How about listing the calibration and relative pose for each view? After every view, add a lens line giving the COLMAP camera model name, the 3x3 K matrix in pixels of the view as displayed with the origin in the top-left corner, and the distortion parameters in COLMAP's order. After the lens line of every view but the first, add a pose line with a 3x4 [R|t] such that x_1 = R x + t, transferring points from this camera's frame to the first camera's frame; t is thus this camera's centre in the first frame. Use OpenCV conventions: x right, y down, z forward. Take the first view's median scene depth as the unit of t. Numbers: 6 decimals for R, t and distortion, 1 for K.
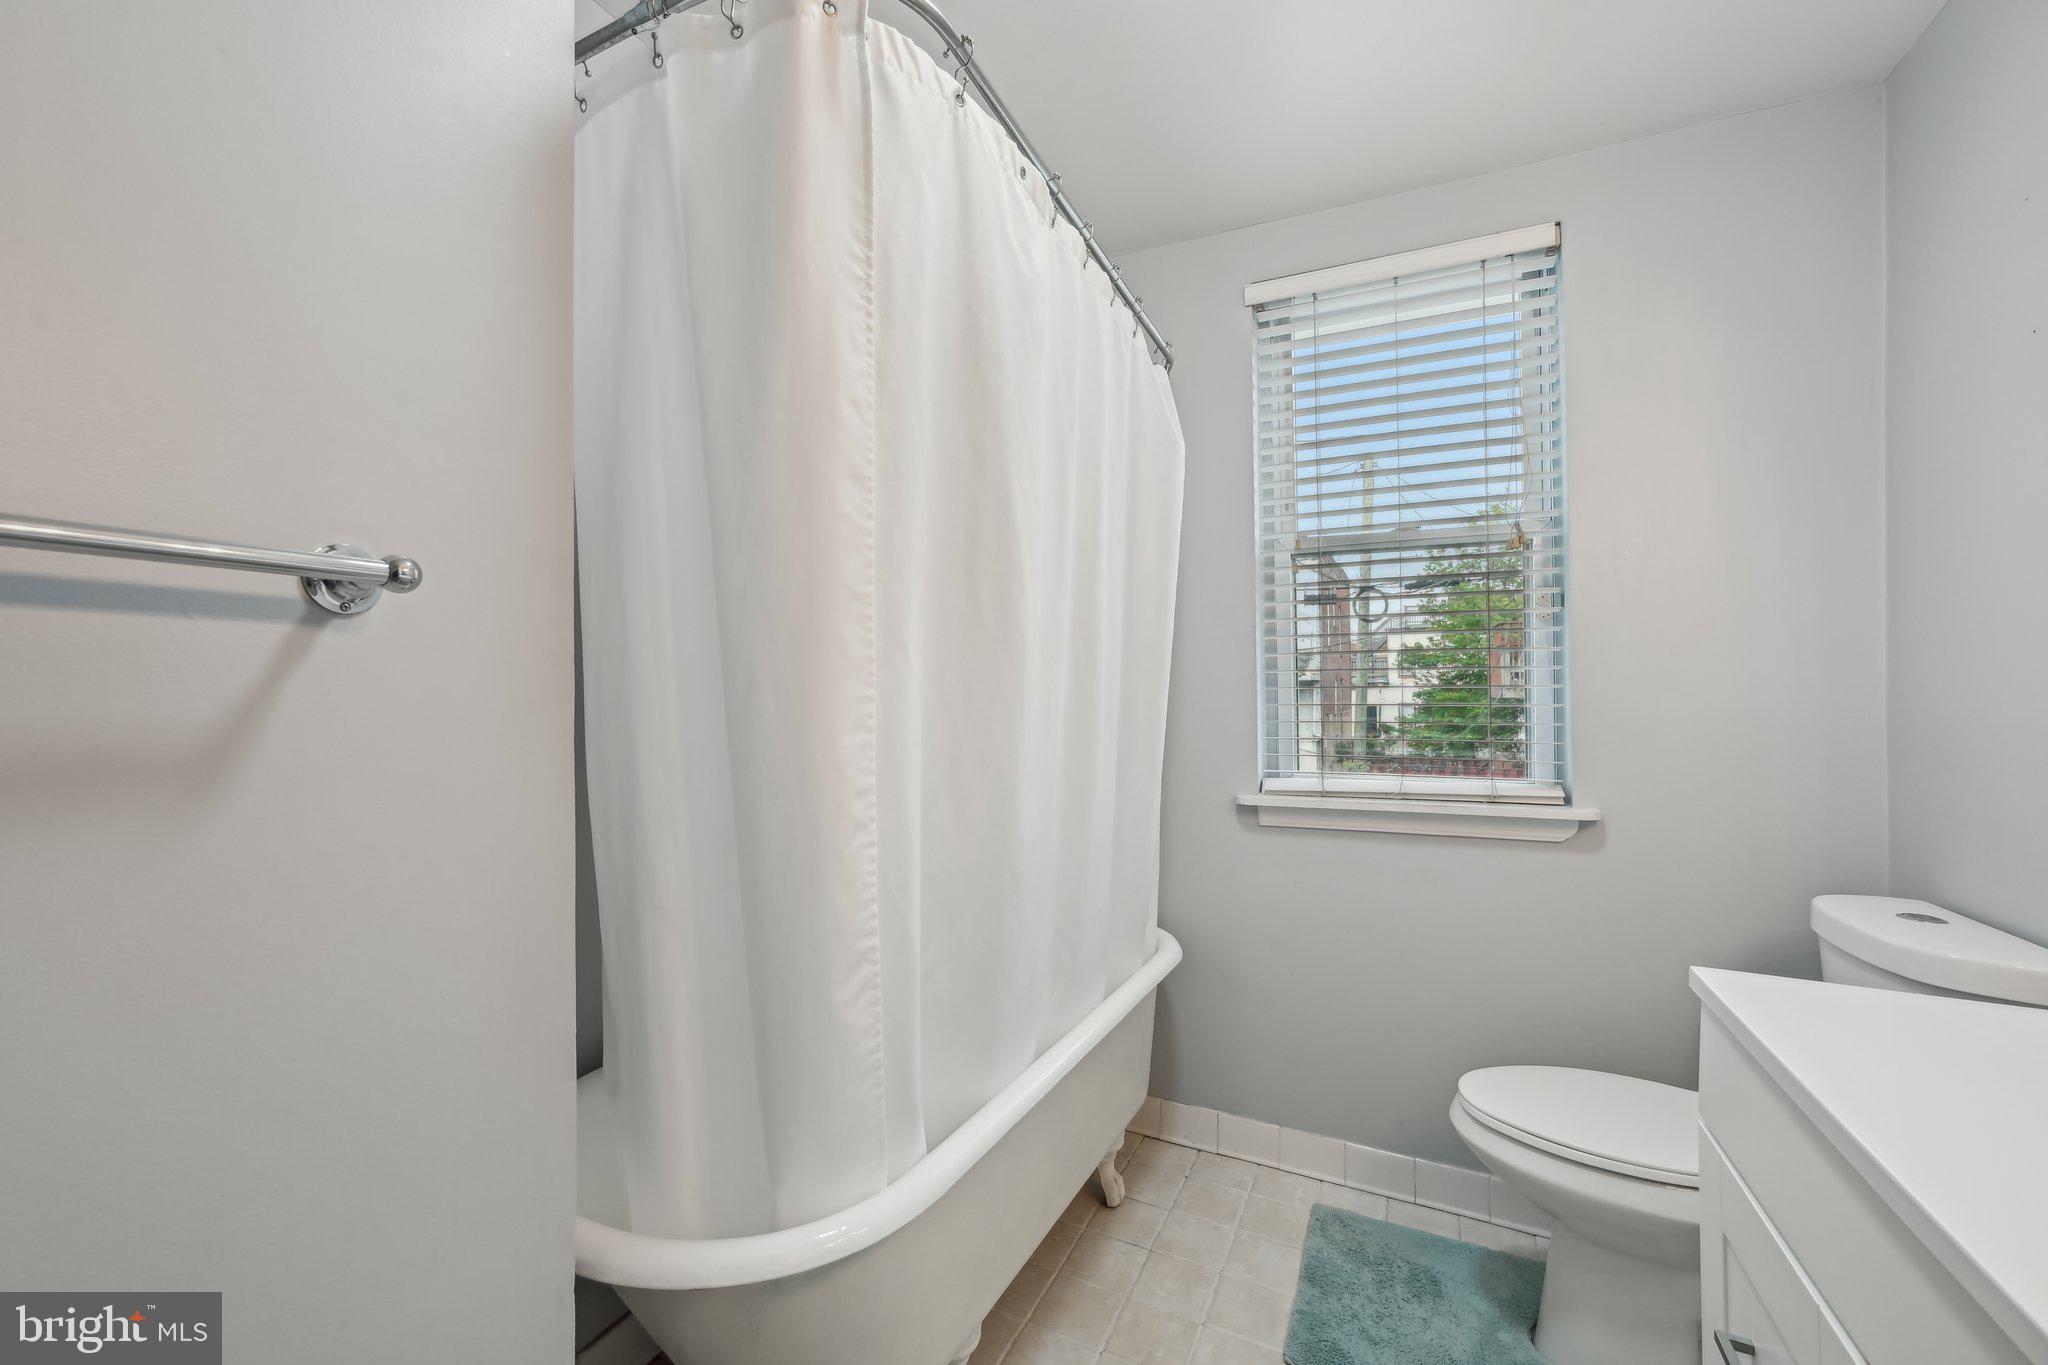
lens RADIAL K [[817.6, 0, 1029.3], [0, 817.6, 687.8], [0, 0, 1]] dist [0.000627, -0.000138]
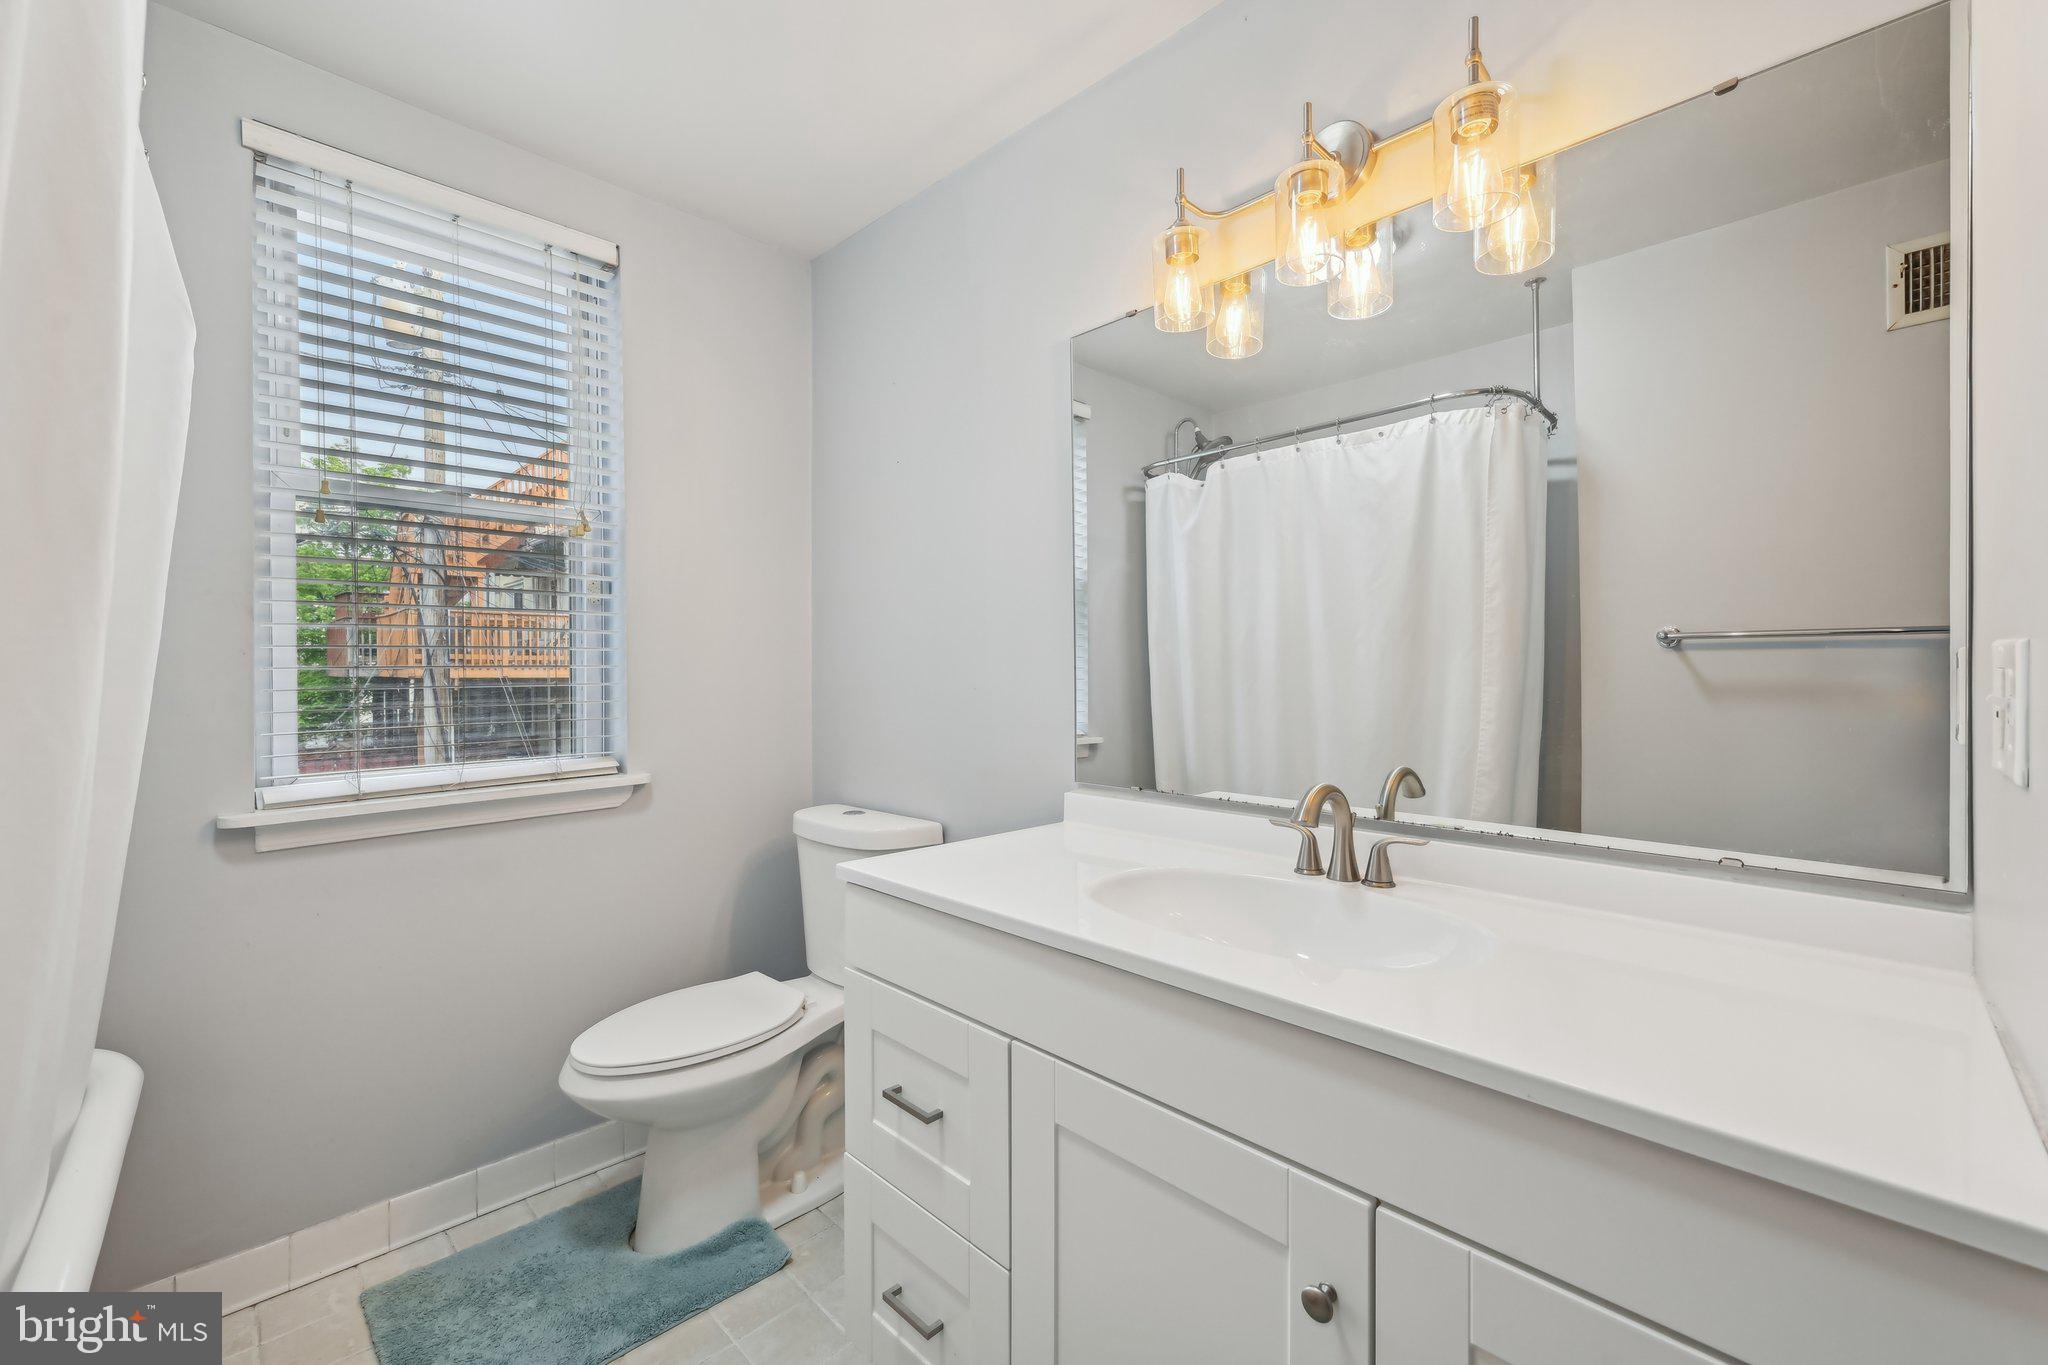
lens RADIAL K [[817.6, 0, 1031.1], [0, 817.6, 681.6], [0, 0, 1]] dist [0.000627, -0.000138]
pose [[0.342524, -0.017165, 0.939352, -0.189535], [0.002238, 0.999845, 0.017454, 0.000799], [-0.939507, -0.003876, 0.342509, 0.087089]]
